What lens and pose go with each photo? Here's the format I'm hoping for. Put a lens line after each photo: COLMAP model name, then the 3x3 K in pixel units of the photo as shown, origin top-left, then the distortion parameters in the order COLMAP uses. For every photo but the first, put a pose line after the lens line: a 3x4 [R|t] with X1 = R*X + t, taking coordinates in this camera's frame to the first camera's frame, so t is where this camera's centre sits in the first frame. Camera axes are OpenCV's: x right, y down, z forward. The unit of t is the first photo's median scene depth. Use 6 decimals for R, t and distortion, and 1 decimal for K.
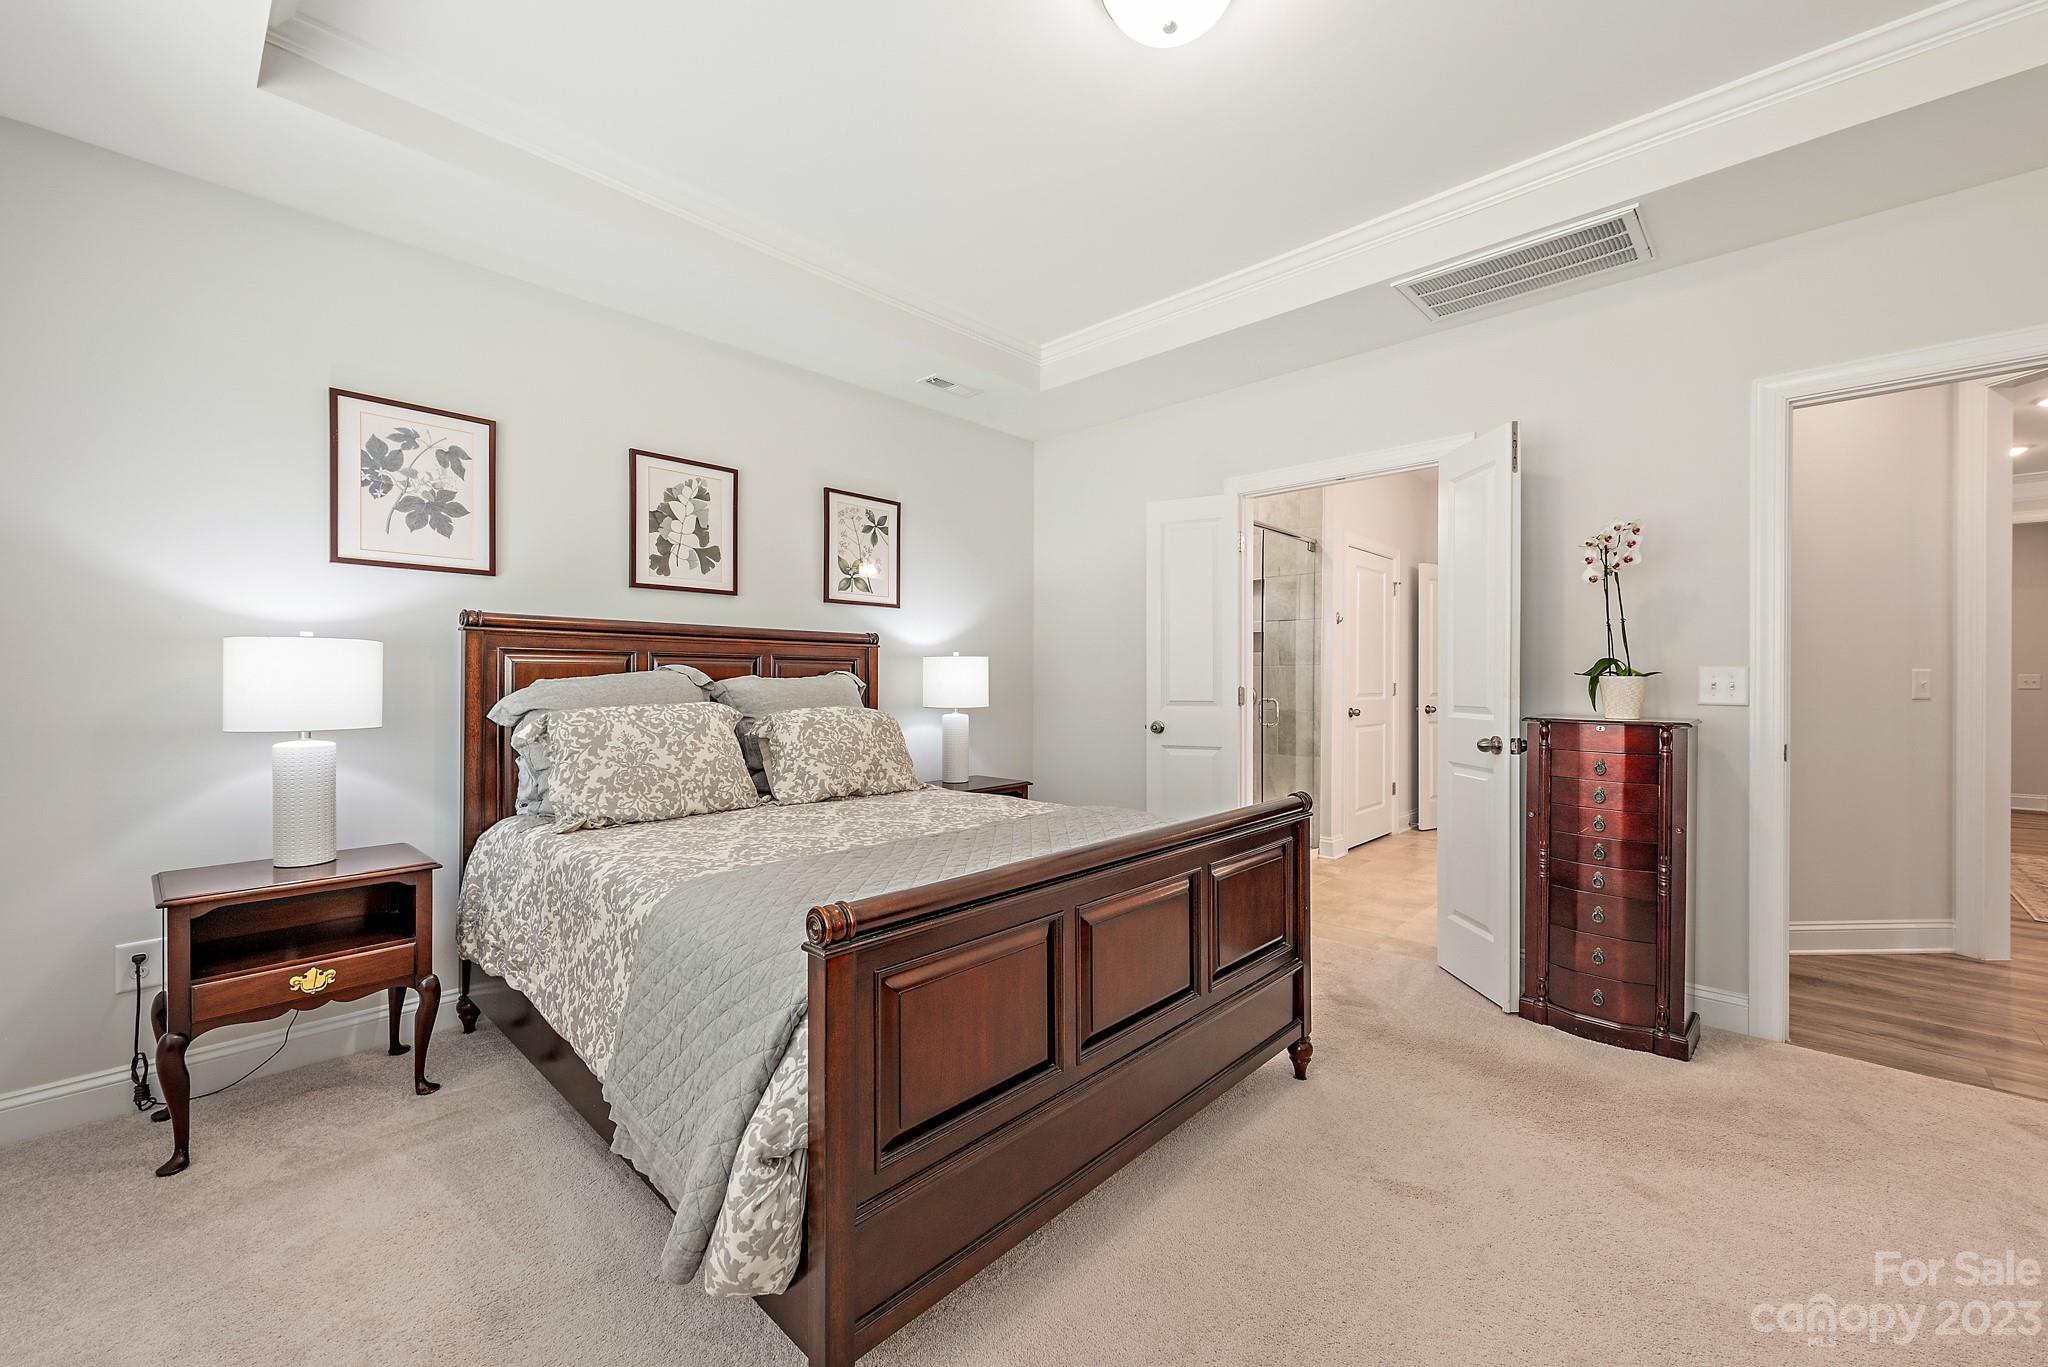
lens RADIAL K [[803.7, 0, 1033.1], [0, 803.7, 681.7], [0, 0, 1]] dist [0.006862, -0.001929]
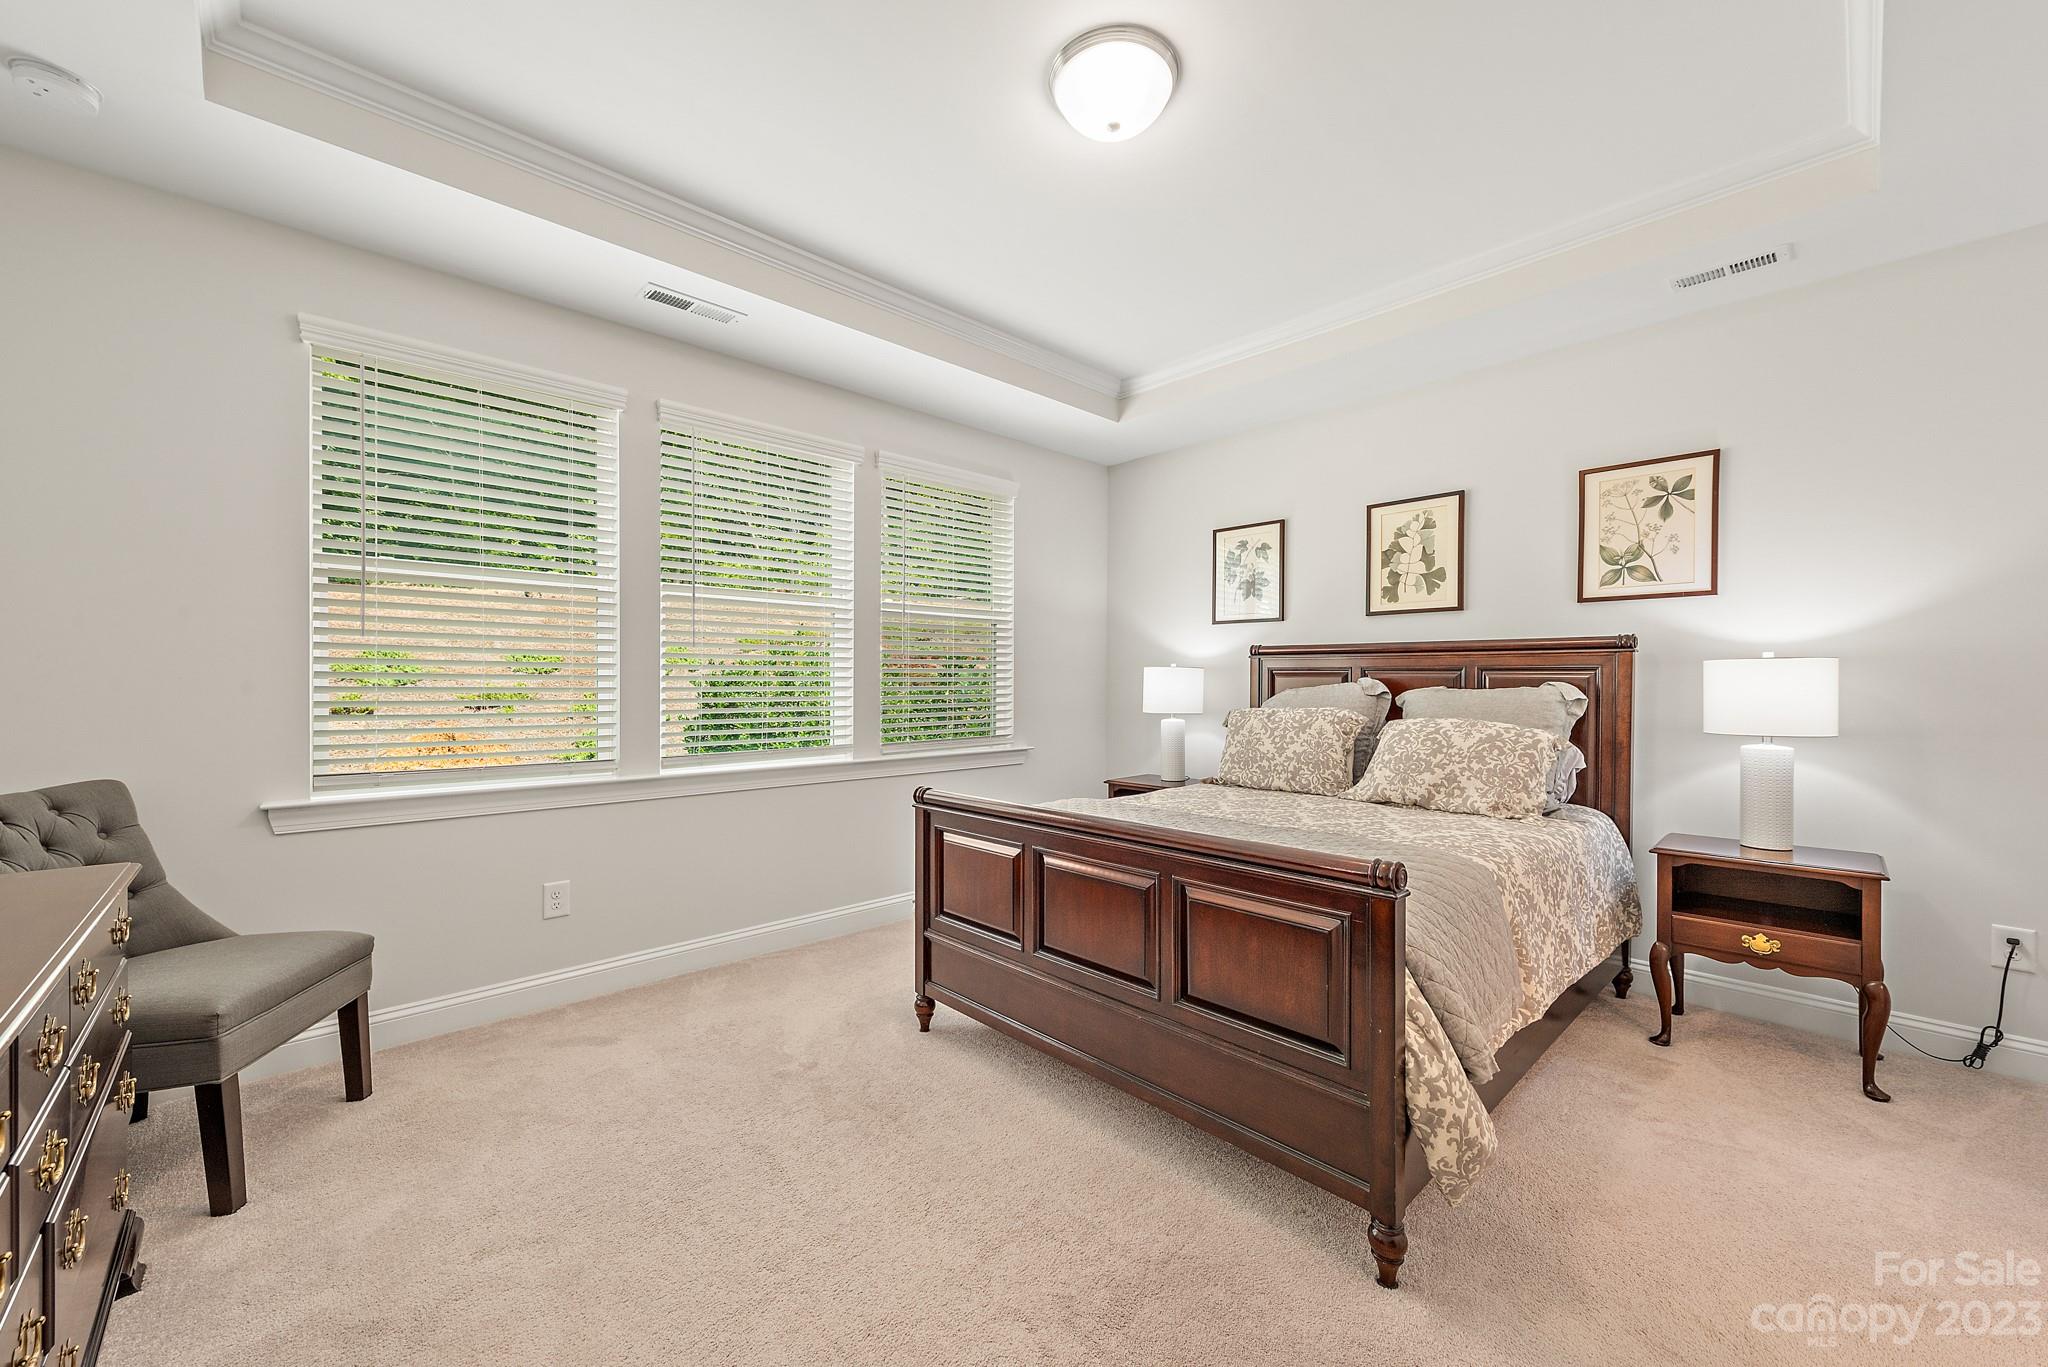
lens RADIAL K [[803.7, 0, 1035.0], [0, 803.7, 686.3], [0, 0, 1]] dist [0.006862, -0.001929]
pose [[-0.062553, 0.006292, -0.998022, 0.758984], [-0.005412, 0.999963, 0.006644, -0.012233], [0.998027, 0.005817, -0.062517, 0.540349]]
